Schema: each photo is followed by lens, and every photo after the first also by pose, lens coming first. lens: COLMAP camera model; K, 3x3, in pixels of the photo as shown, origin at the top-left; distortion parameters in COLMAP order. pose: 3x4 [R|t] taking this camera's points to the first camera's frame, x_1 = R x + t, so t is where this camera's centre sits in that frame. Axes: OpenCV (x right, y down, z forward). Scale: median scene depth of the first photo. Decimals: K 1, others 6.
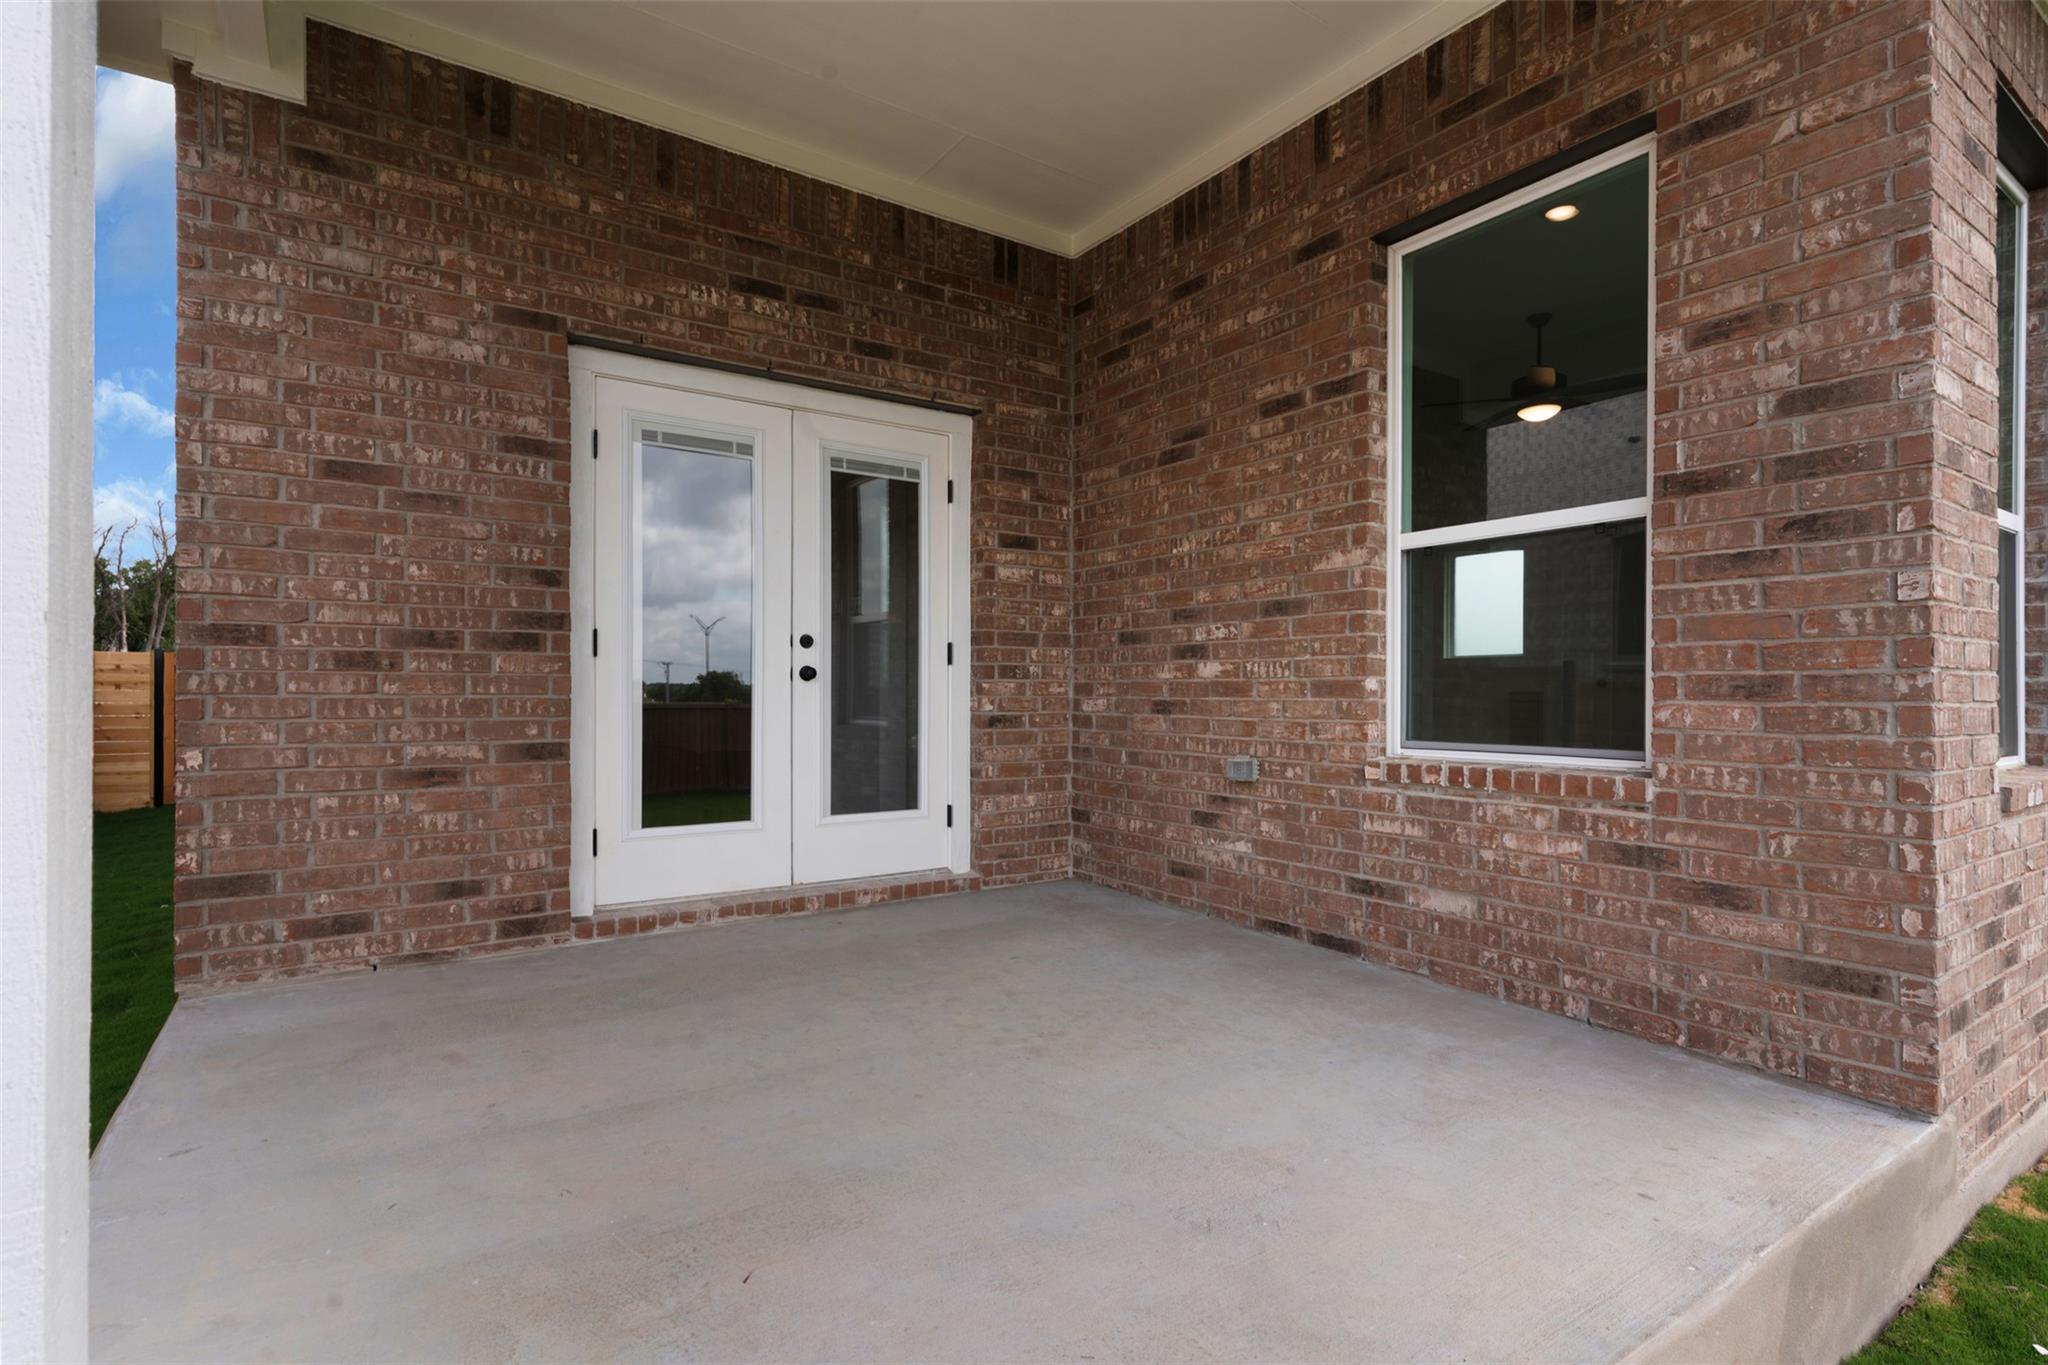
lens RADIAL K [[1001.5, 0, 1014.3], [0, 1001.5, 691.2], [0, 0, 1]] dist [0.005478, -0.000265]
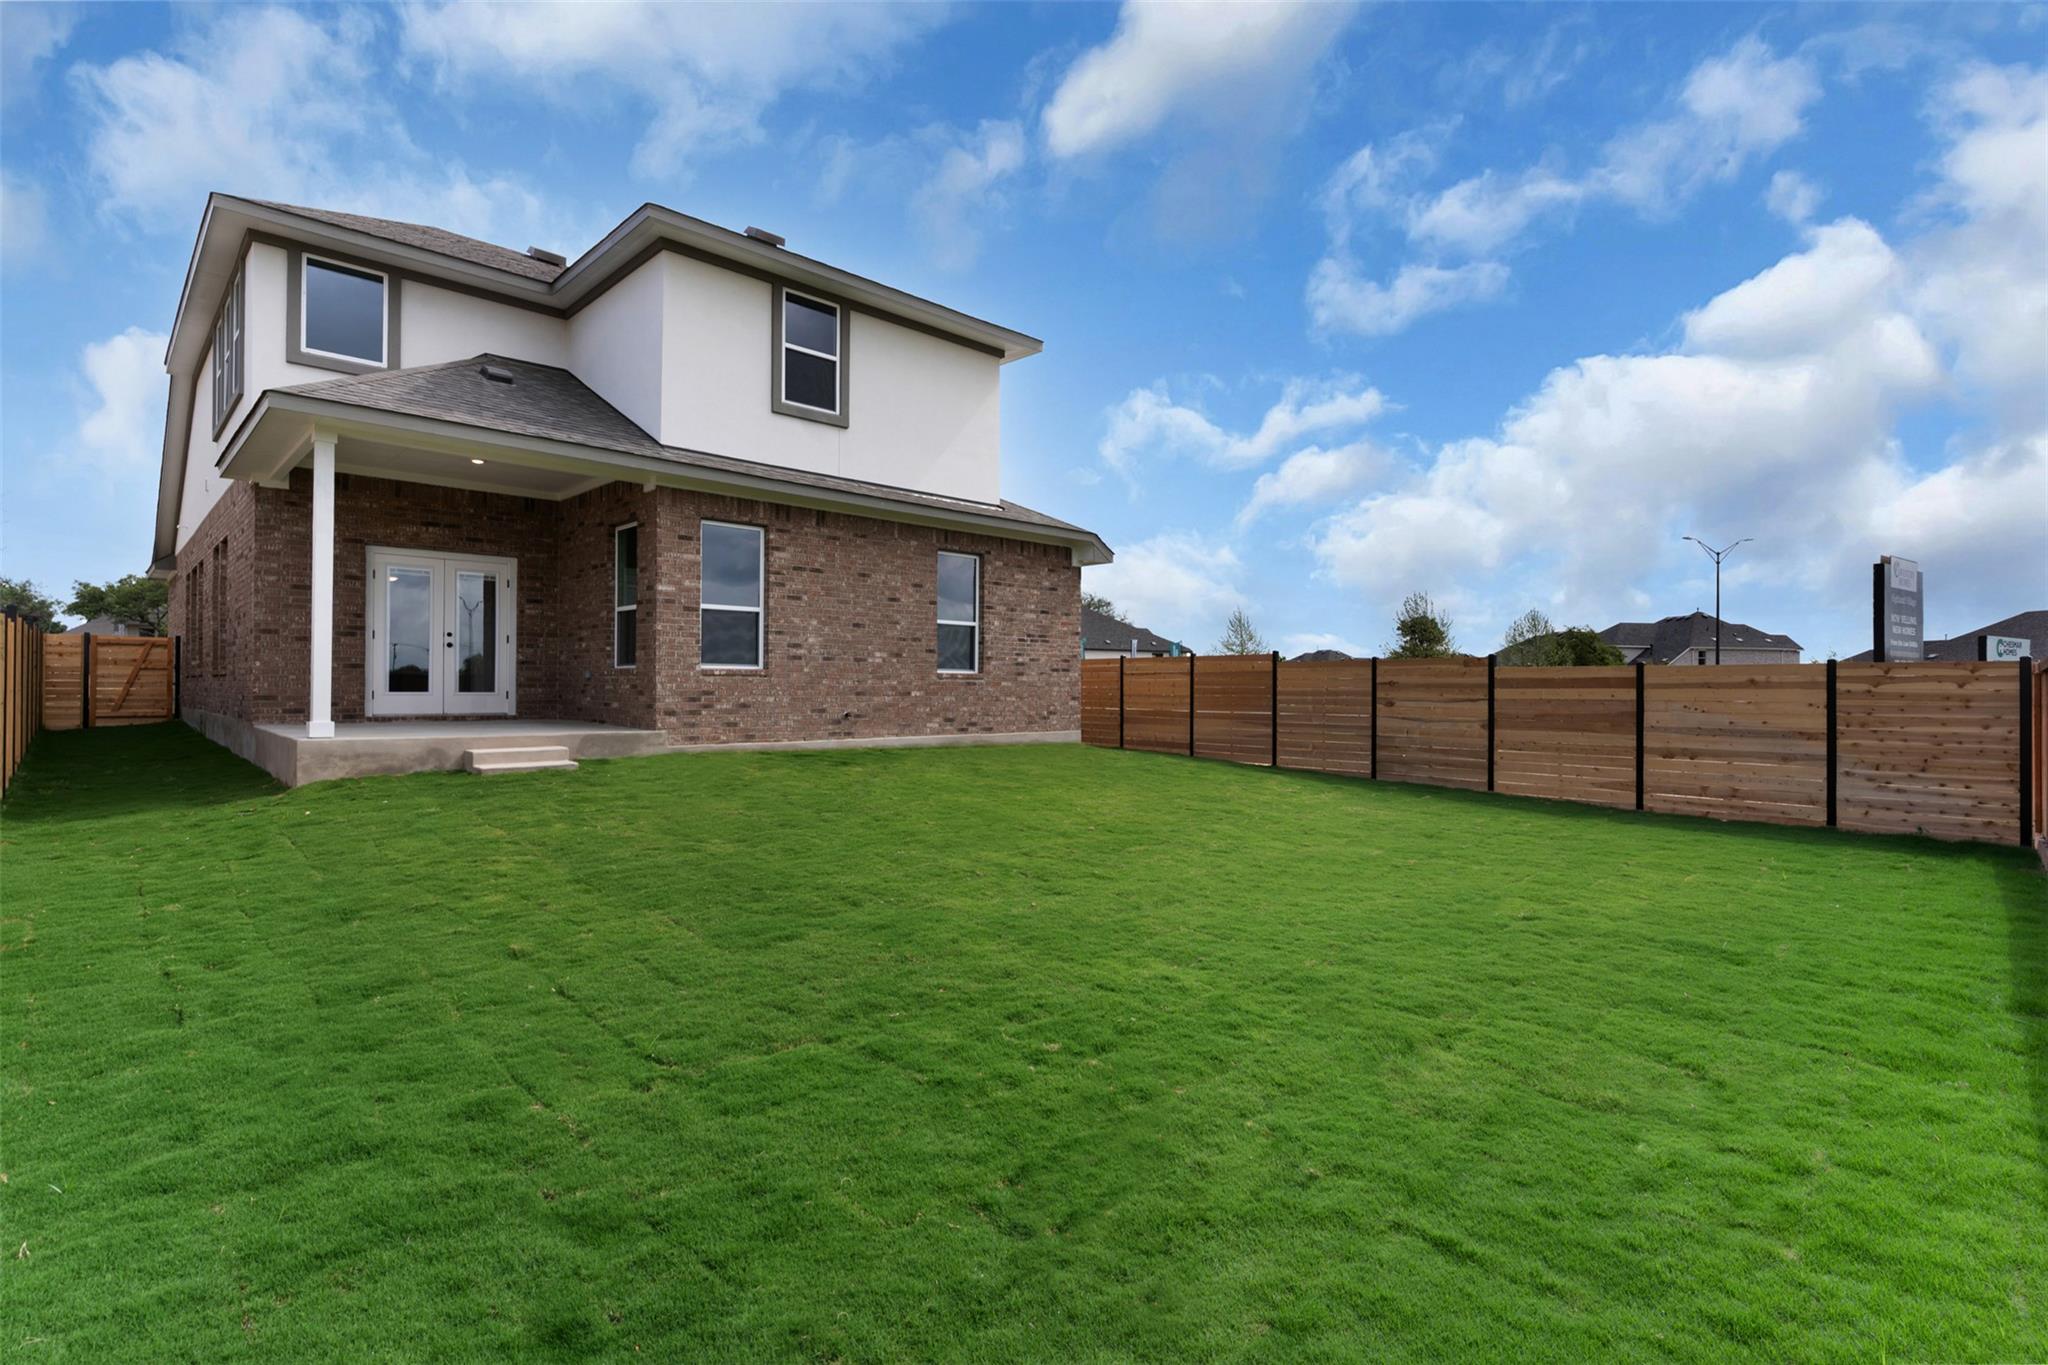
lens RADIAL K [[1001.5, 0, 1014.3], [0, 1001.5, 691.2], [0, 0, 1]] dist [0.005478, -0.000265]
pose [[0.990184, 0.010605, 0.139368, 1.157946], [-0.012396, 0.999851, 0.011985, 0.069948], [-0.139220, -0.013595, 0.990168, -2.456386]]
